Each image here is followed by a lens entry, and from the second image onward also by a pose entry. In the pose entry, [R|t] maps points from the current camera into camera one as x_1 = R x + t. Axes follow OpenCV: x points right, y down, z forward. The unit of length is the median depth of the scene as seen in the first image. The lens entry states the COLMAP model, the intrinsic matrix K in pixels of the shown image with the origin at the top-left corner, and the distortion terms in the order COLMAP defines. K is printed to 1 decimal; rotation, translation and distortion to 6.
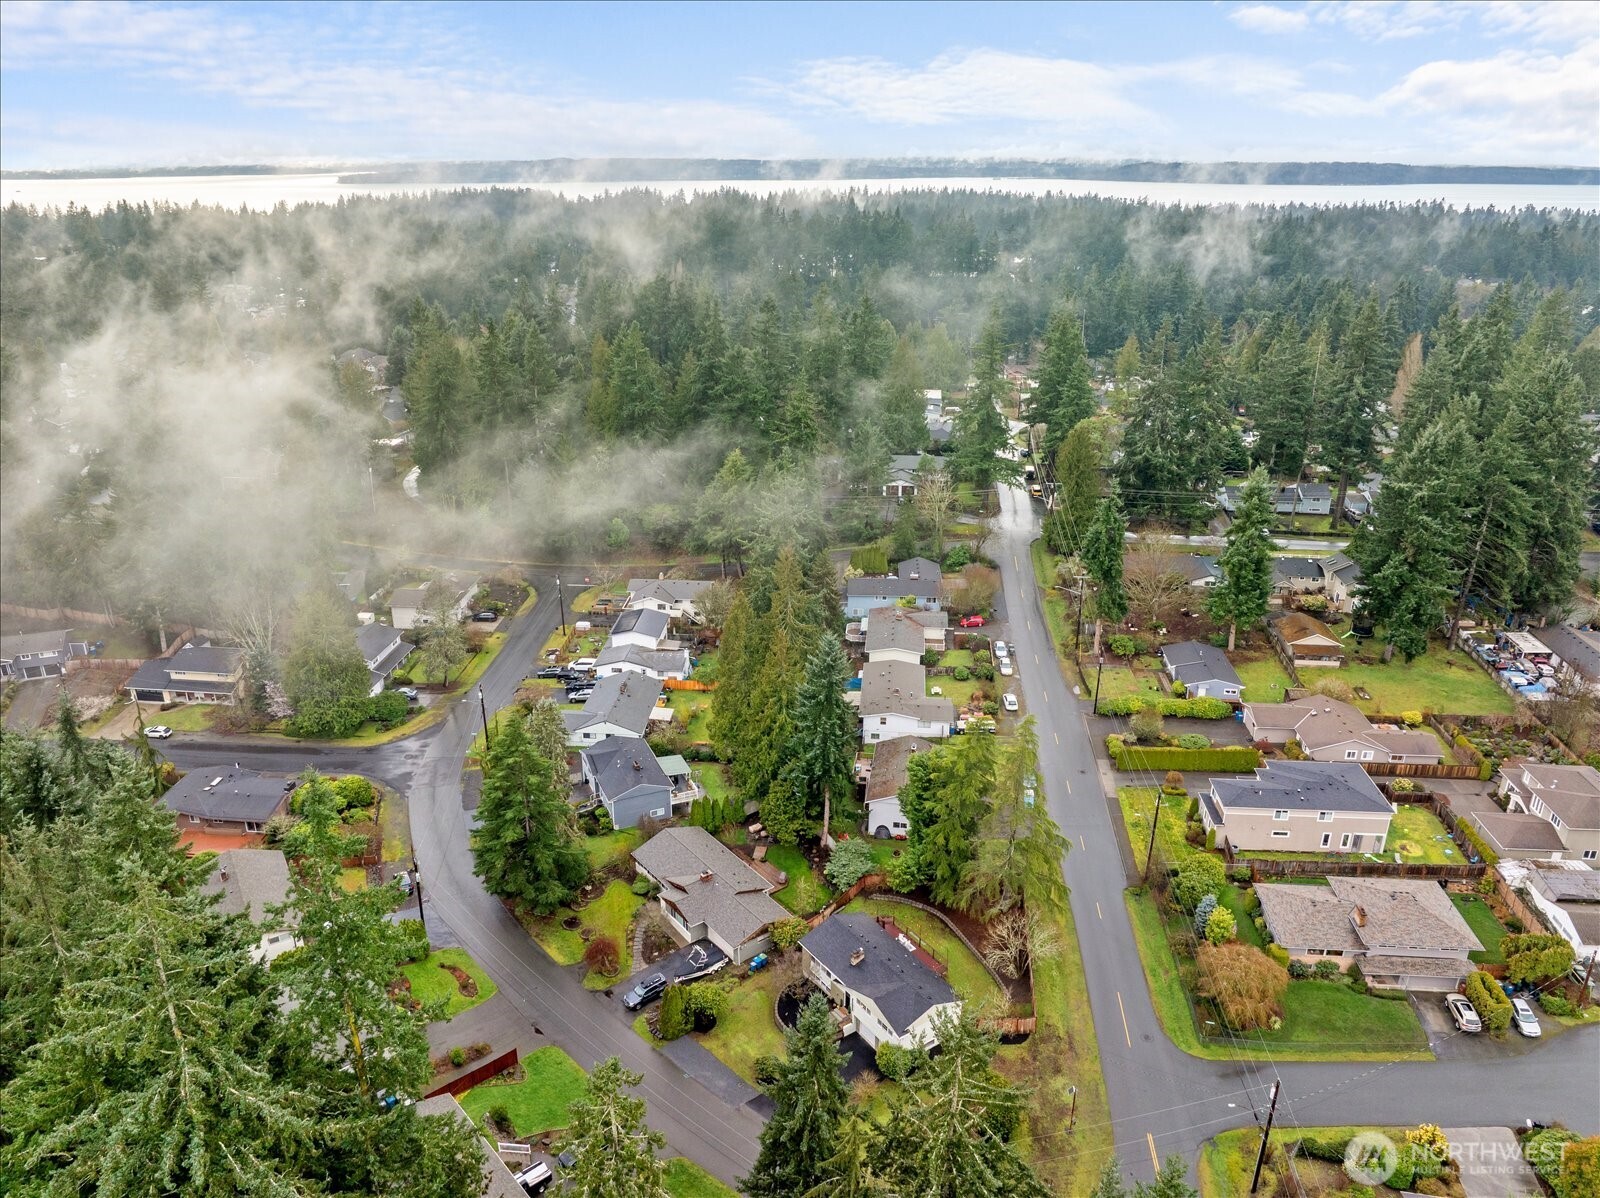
lens RADIAL K [[1127.7, 0, 795.9], [0, 1127.7, 597.5], [0, 0, 1]] dist [-0.027825, -0.016238]
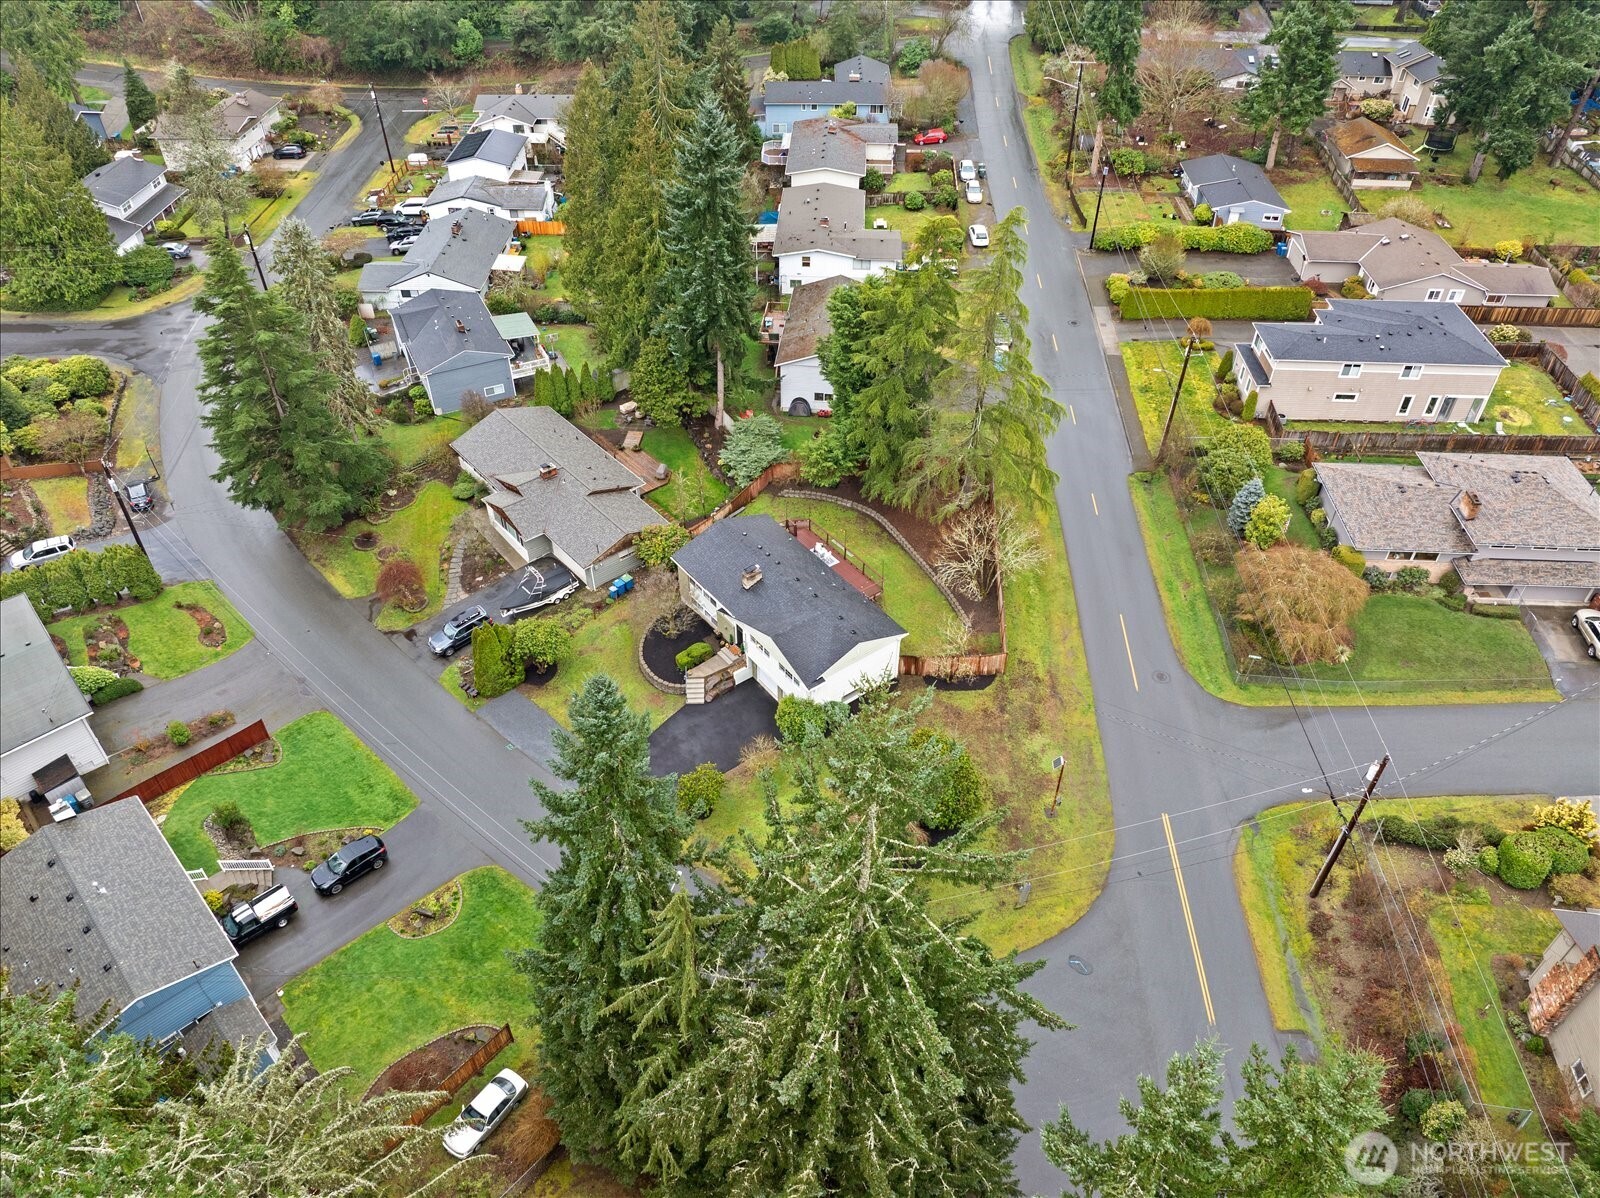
lens RADIAL K [[1127.7, 0, 802.3], [0, 1127.7, 597.4], [0, 0, 1]] dist [-0.027825, -0.016238]
pose [[0.998846, -0.029978, 0.037523, 0.050414], [0.015552, 0.941068, 0.337861, 0.083336], [-0.045440, -0.336888, 0.940448, 0.292181]]
